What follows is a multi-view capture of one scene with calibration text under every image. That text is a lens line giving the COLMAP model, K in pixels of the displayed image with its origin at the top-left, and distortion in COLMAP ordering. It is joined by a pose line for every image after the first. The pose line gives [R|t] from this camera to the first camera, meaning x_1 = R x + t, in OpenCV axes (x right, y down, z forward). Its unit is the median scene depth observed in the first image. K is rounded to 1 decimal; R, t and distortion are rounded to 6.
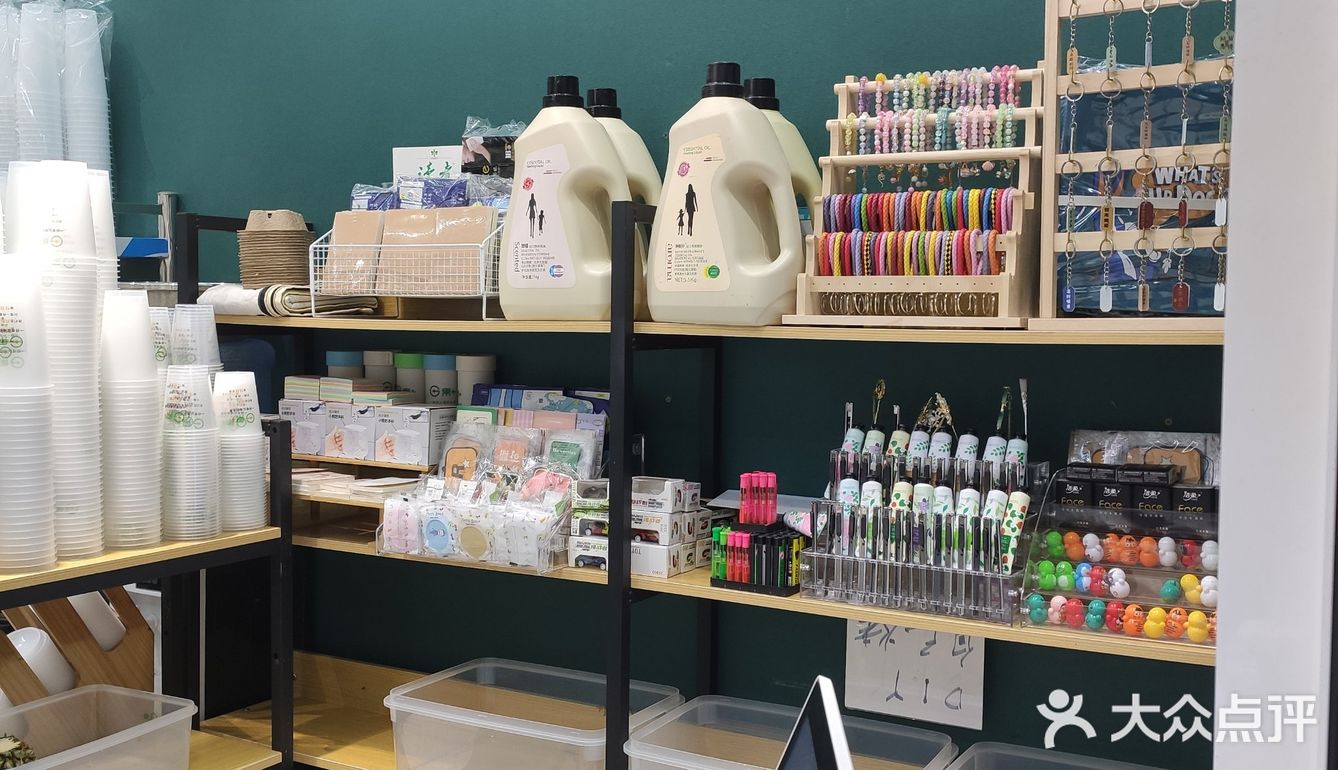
lens RADIAL K [[1305.9, 0, 668.9], [0, 1305.9, 385.6], [0, 0, 1]] dist [0.046878, 0.000000]
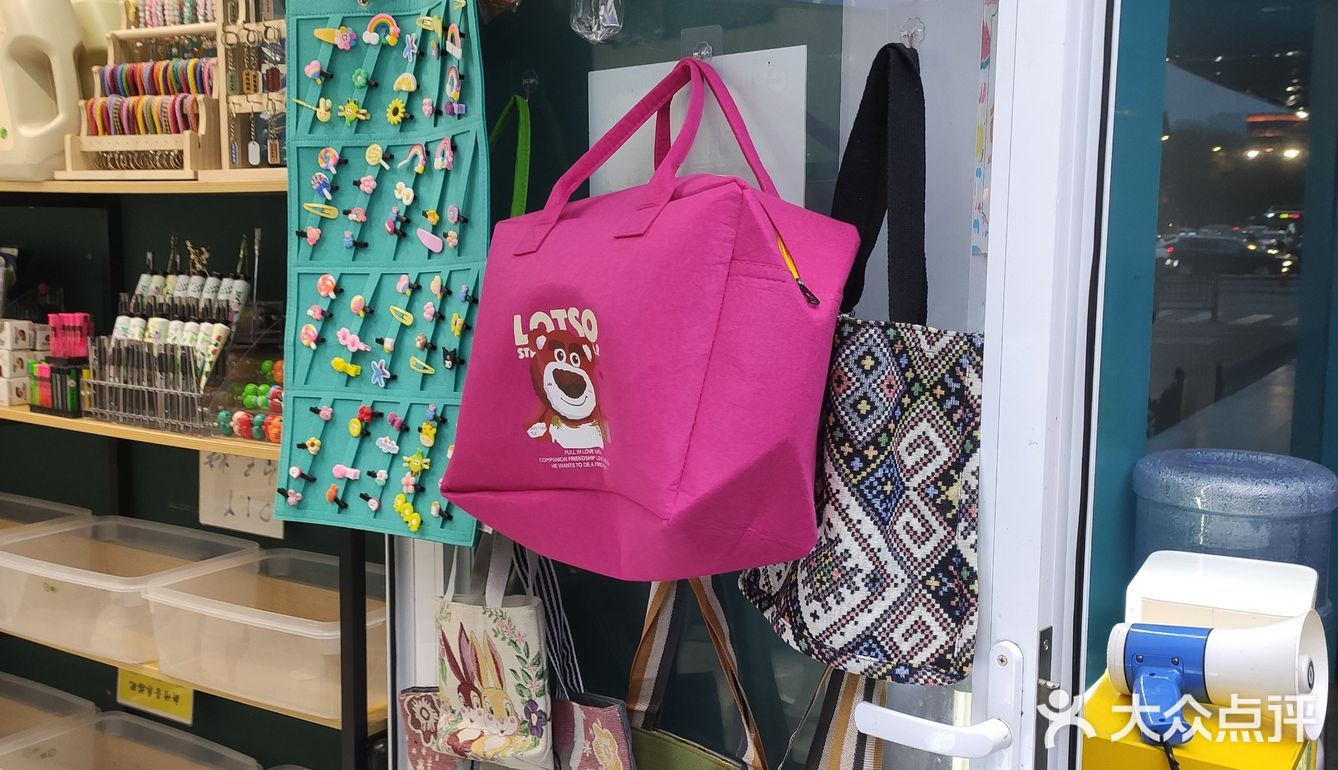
lens RADIAL K [[1305.9, 0, 669.3], [0, 1305.9, 384.2], [0, 0, 1]] dist [0.046878, 0.000000]
pose [[0.999250, 0.004626, -0.038450, 0.664653], [-0.001995, 0.997670, 0.068200, 0.051239], [0.038676, -0.068072, 0.996930, -0.134287]]
